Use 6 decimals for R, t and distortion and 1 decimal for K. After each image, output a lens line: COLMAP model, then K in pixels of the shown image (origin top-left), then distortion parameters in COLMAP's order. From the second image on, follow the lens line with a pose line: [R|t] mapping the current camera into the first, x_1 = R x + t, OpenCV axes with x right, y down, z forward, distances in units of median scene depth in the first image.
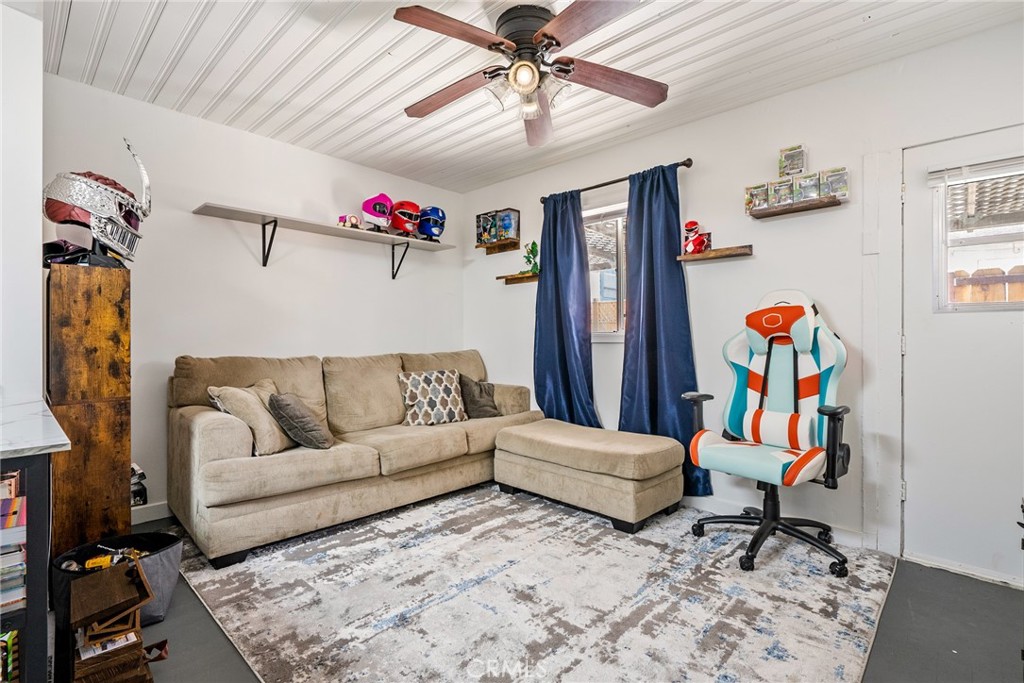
lens RADIAL K [[473.7, 0, 512.4], [0, 473.7, 329.7], [0, 0, 1]] dist [0.000469, 0.000017]
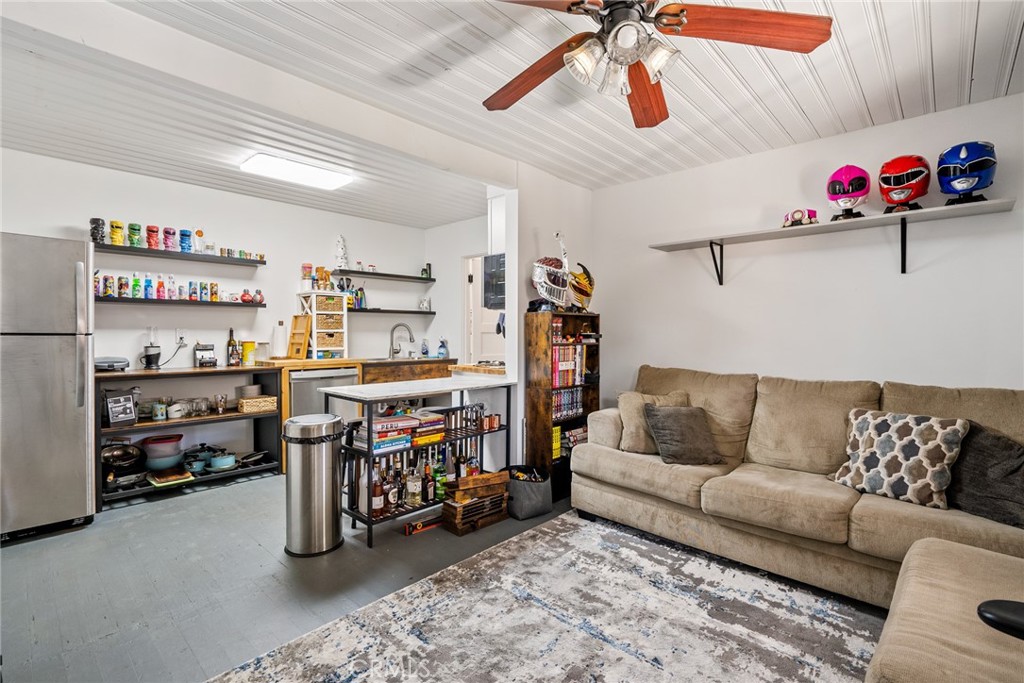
lens RADIAL K [[473.7, 0, 515.8], [0, 473.7, 334.6], [0, 0, 1]] dist [-0.027645, 0.010625]
pose [[0.010881, 0.007863, -0.999910, 0.645266], [0.014444, 0.999864, 0.008020, -0.047706], [0.999836, -0.014530, 0.010766, 0.654724]]
